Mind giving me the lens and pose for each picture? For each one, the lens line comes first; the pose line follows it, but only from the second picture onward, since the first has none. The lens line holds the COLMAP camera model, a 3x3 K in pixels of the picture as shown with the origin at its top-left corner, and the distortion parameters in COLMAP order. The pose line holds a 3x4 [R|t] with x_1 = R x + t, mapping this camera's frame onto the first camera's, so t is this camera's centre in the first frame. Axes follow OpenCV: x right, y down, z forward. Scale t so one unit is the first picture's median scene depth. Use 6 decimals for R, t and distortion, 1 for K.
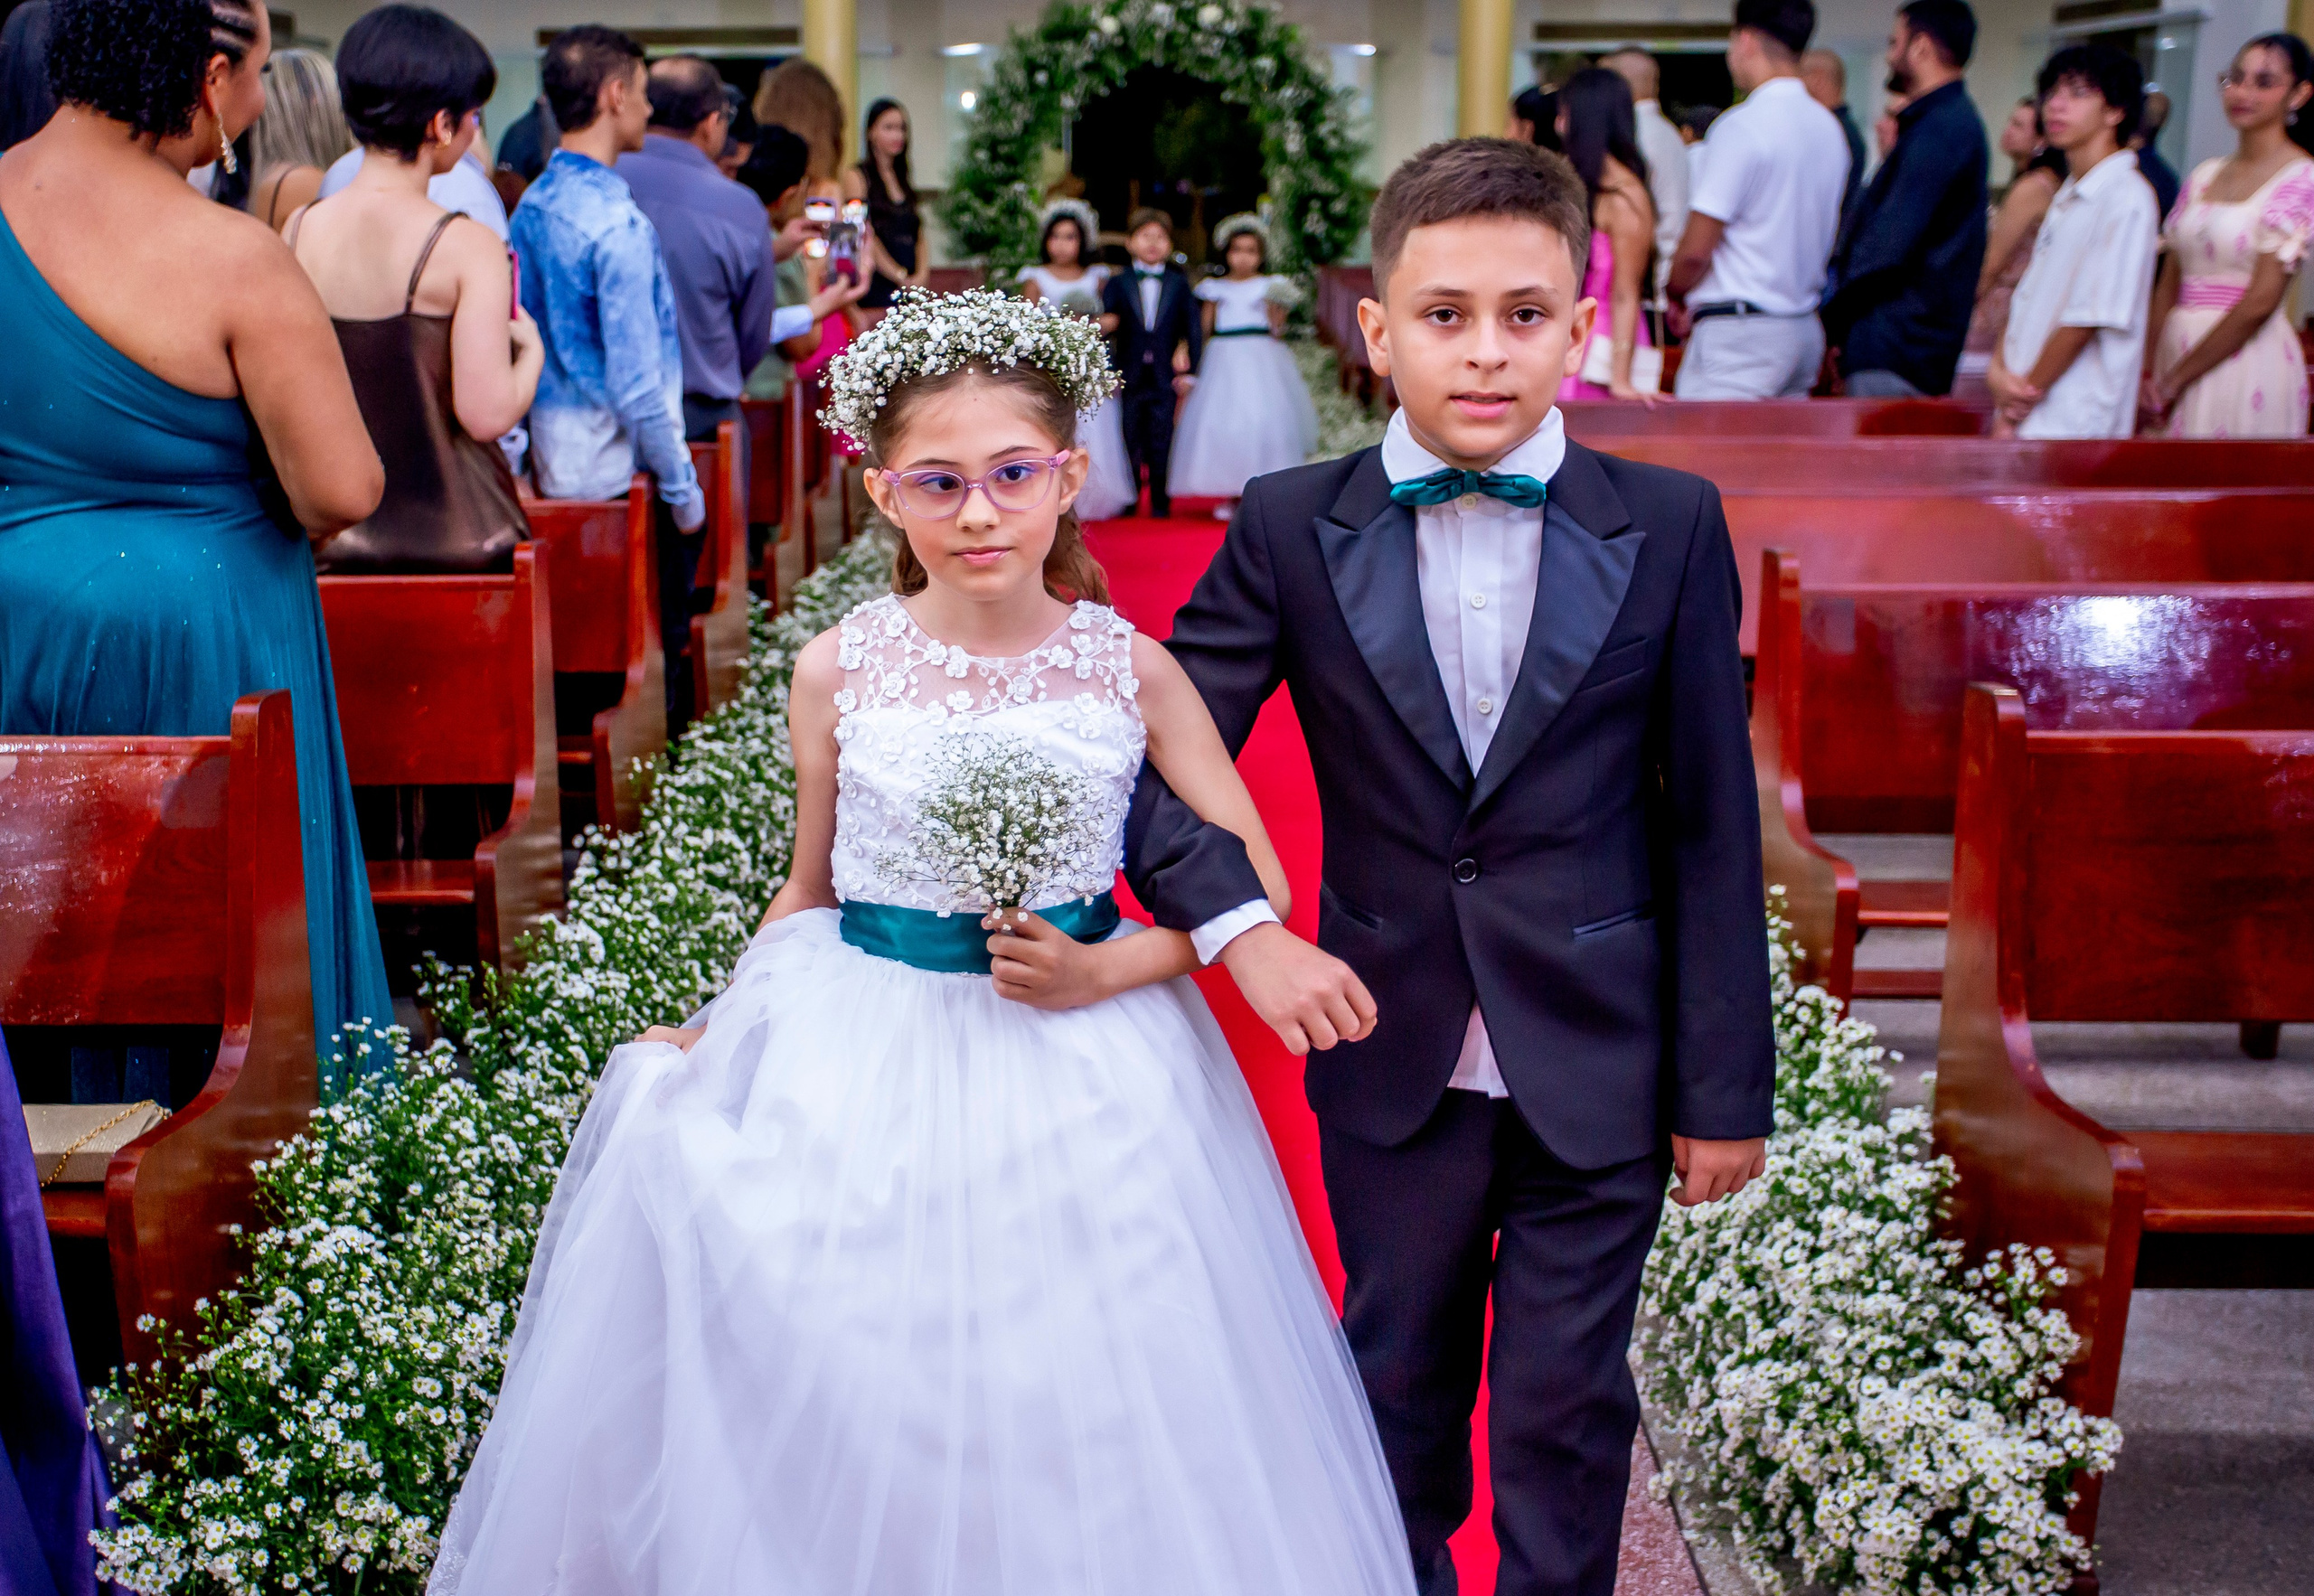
lens RADIAL K [[2638.2, 0, 1042.7], [0, 2638.2, 765.1], [0, 0, 1]] dist [0.008269, 0.012336]
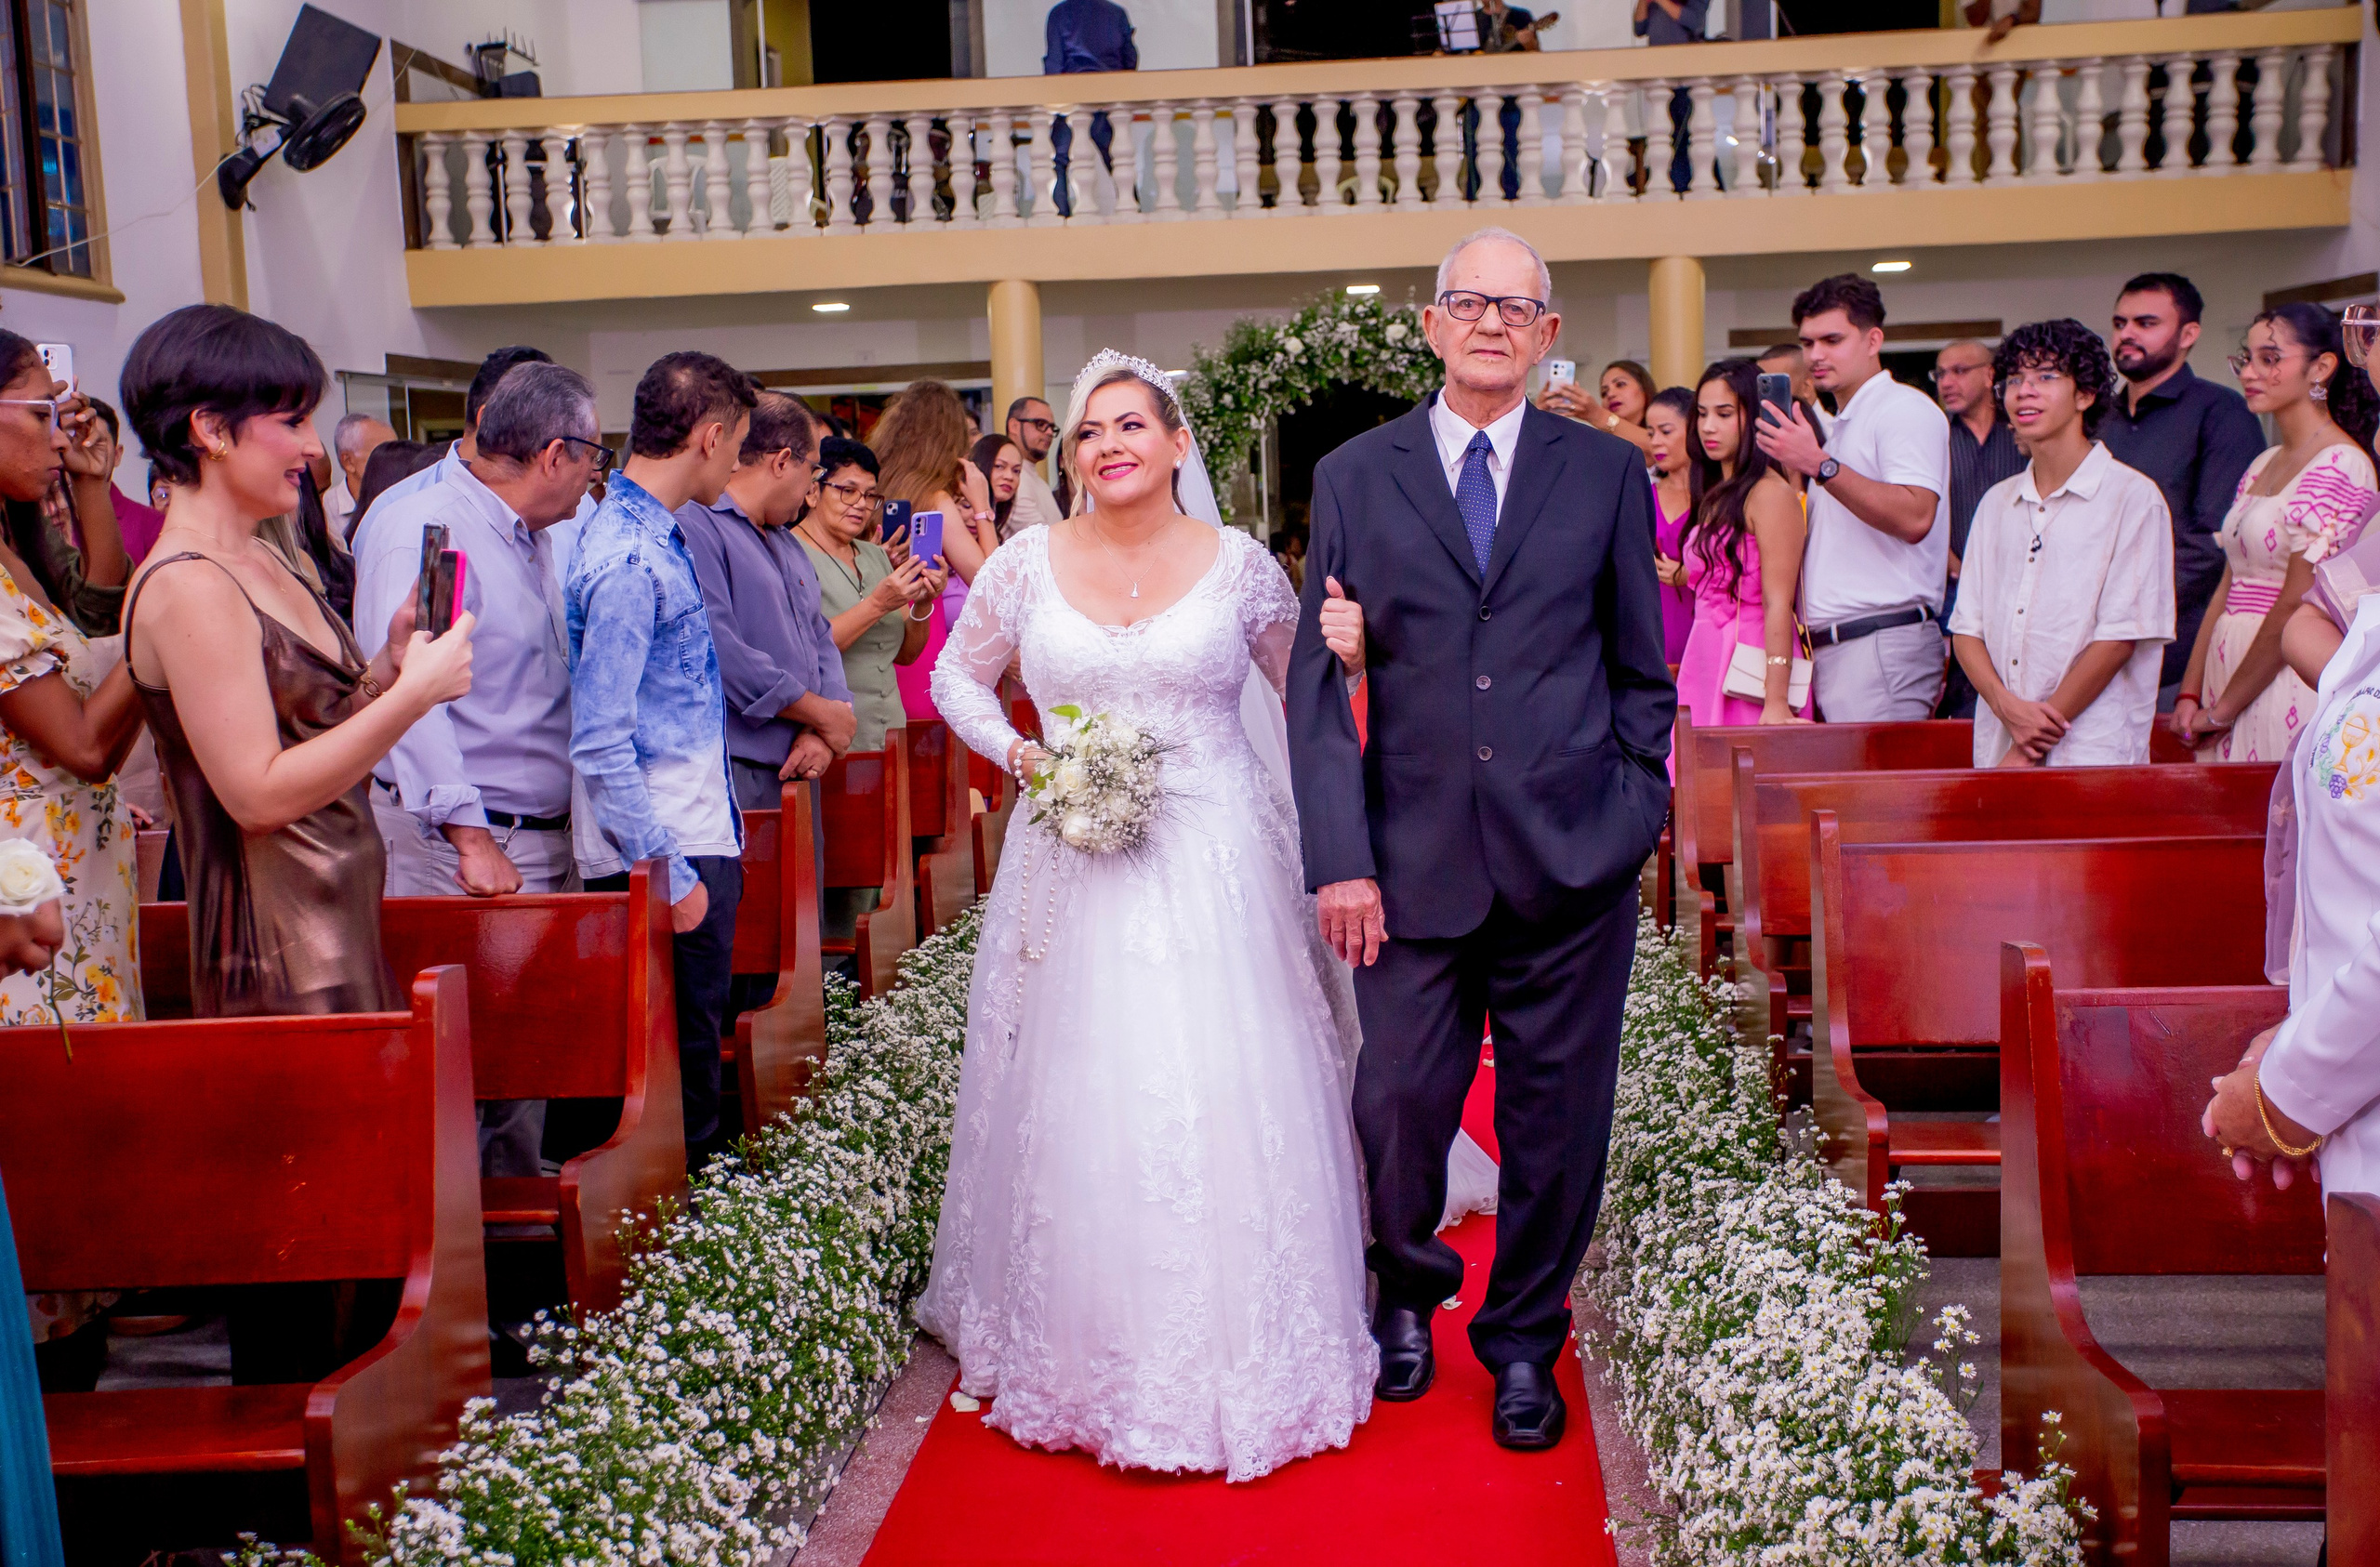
lens RADIAL K [[2509.4, 0, 1189.5], [0, 2509.4, 774.5], [0, 0, 1]] dist [0.023525, 0.092408]
pose [[0.998722, -0.028146, -0.041978, 0.059837], [0.023370, 0.993633, -0.110214, -0.047976], [0.044813, 0.109092, 0.993021, 0.221820]]
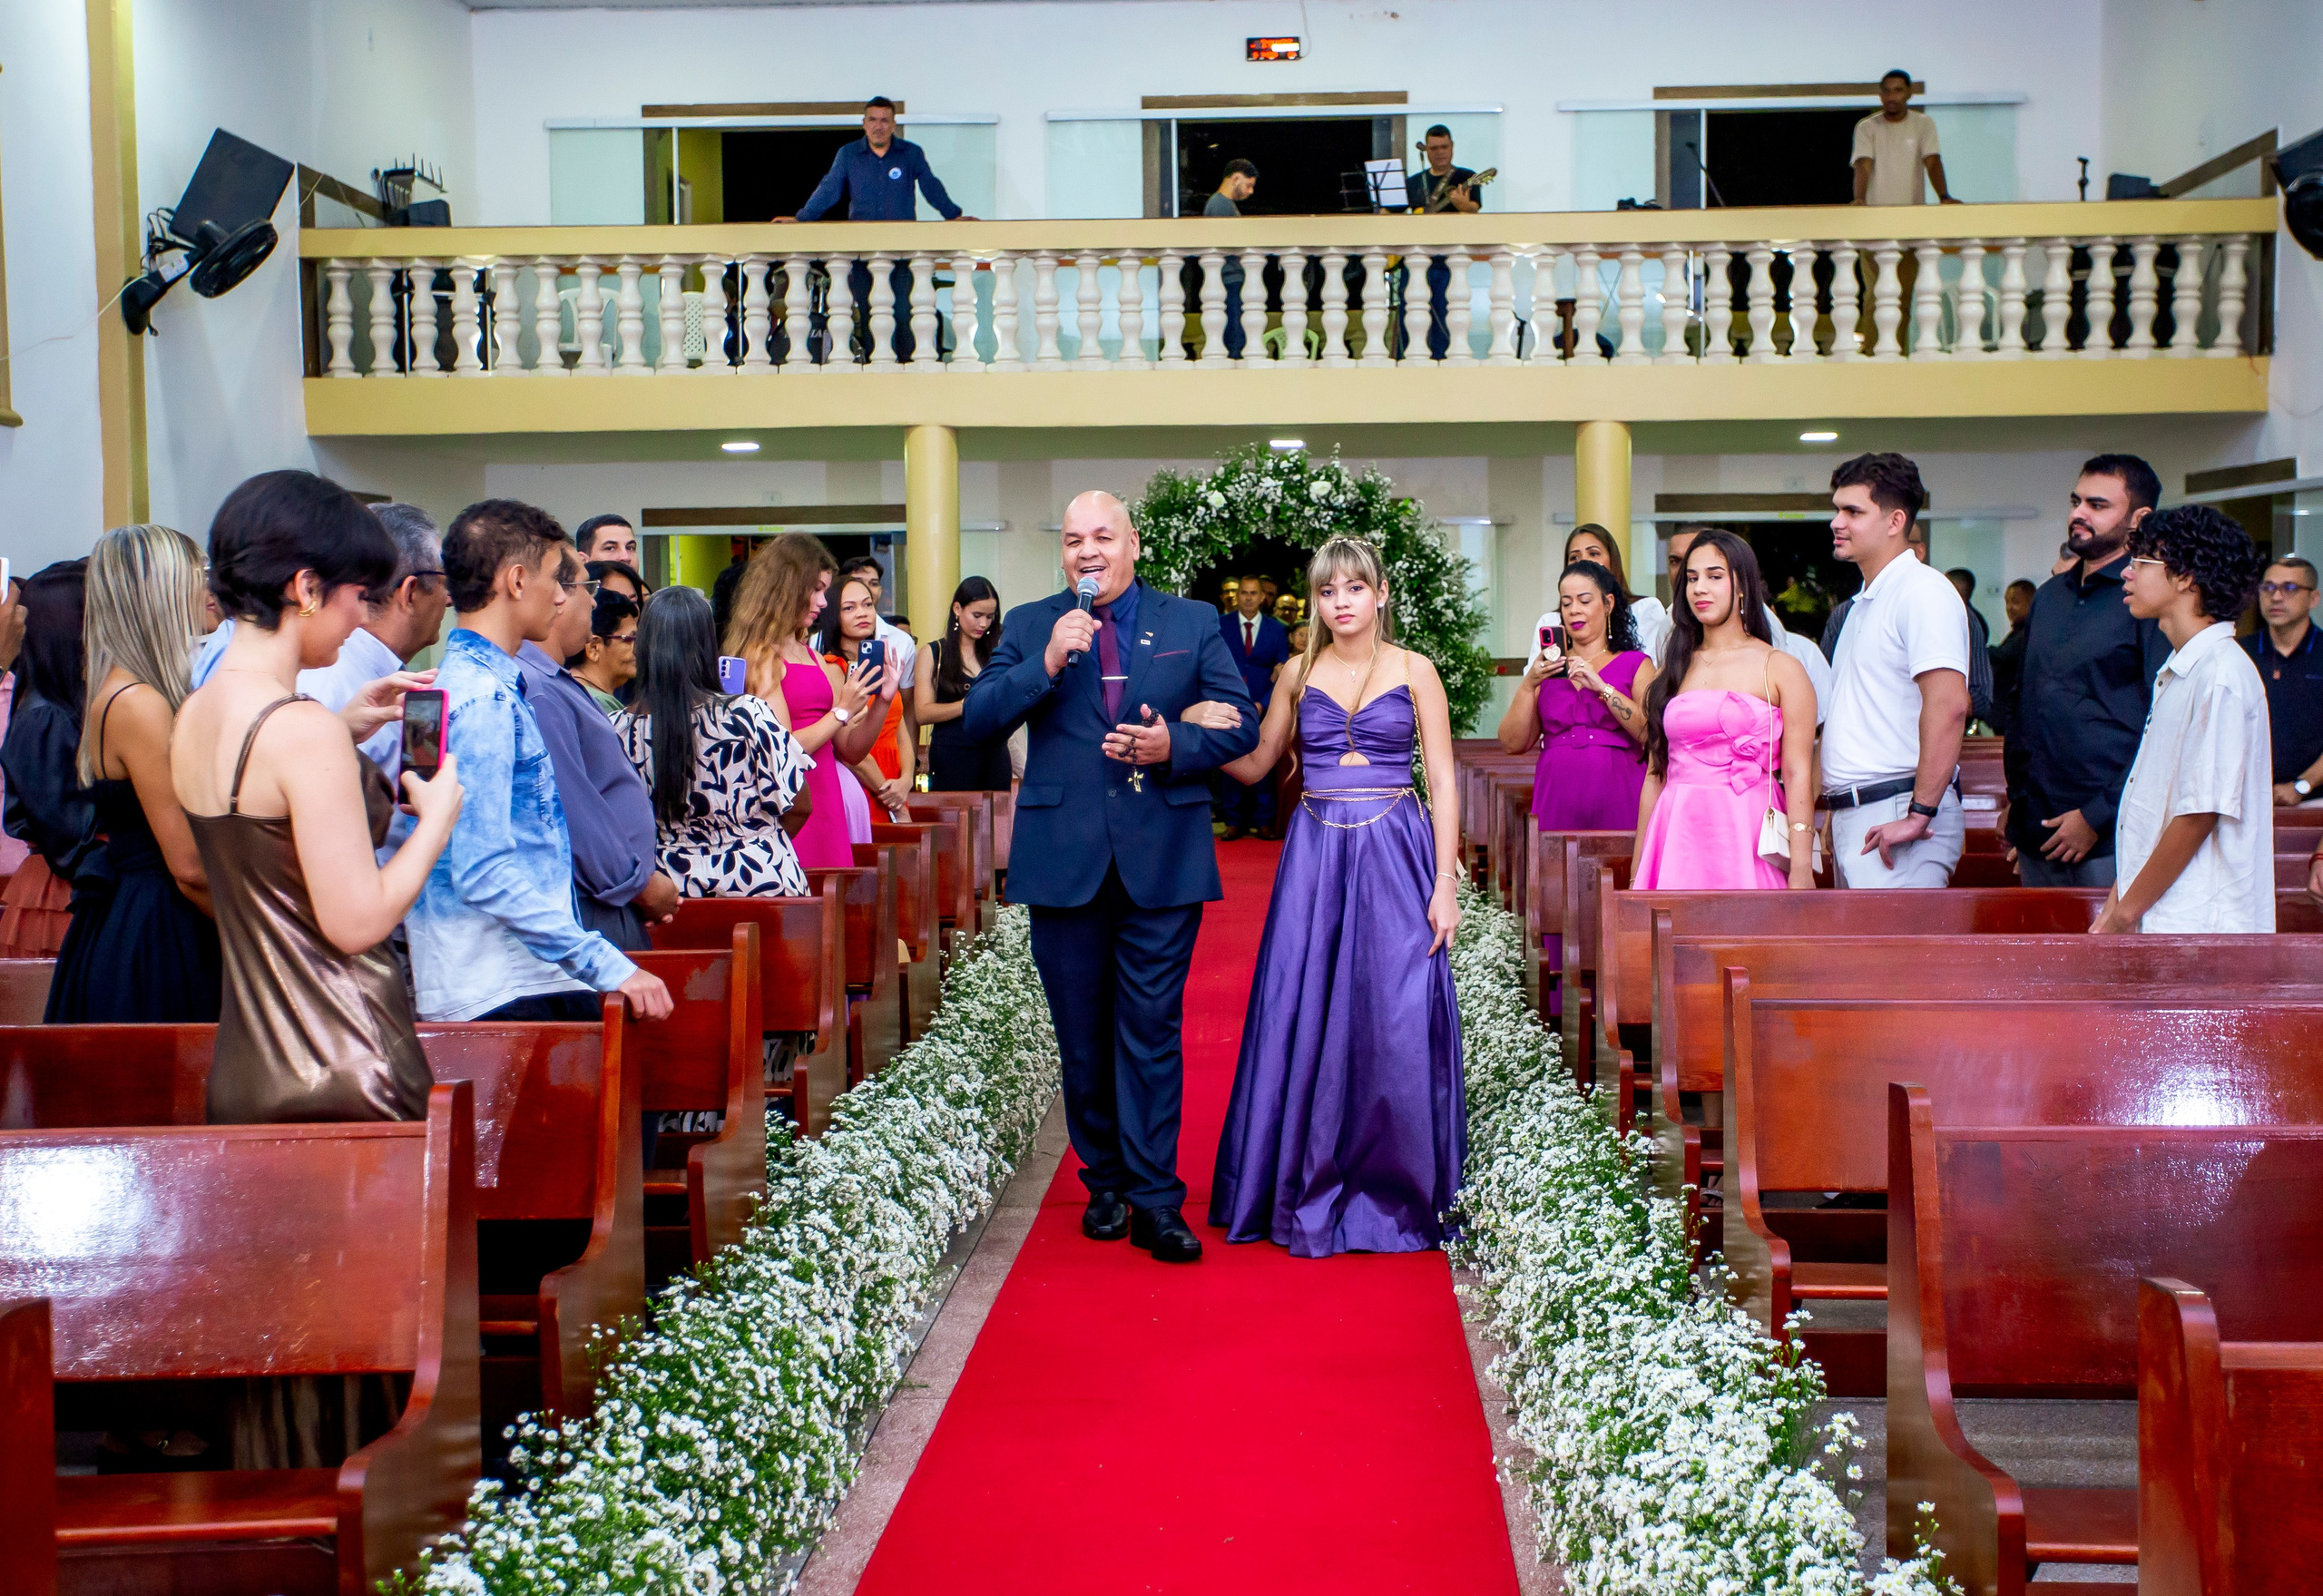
lens RADIAL K [[2677.7, 0, 1179.1], [0, 2677.7, 806.5], [0, 0, 1]] dist [0.029258, 0.061254]
pose [[0.999962, -0.007489, -0.004510, 0.042528], [0.006674, 0.987173, -0.159516, -0.029084], [0.005646, 0.159480, 0.987185, 0.114108]]
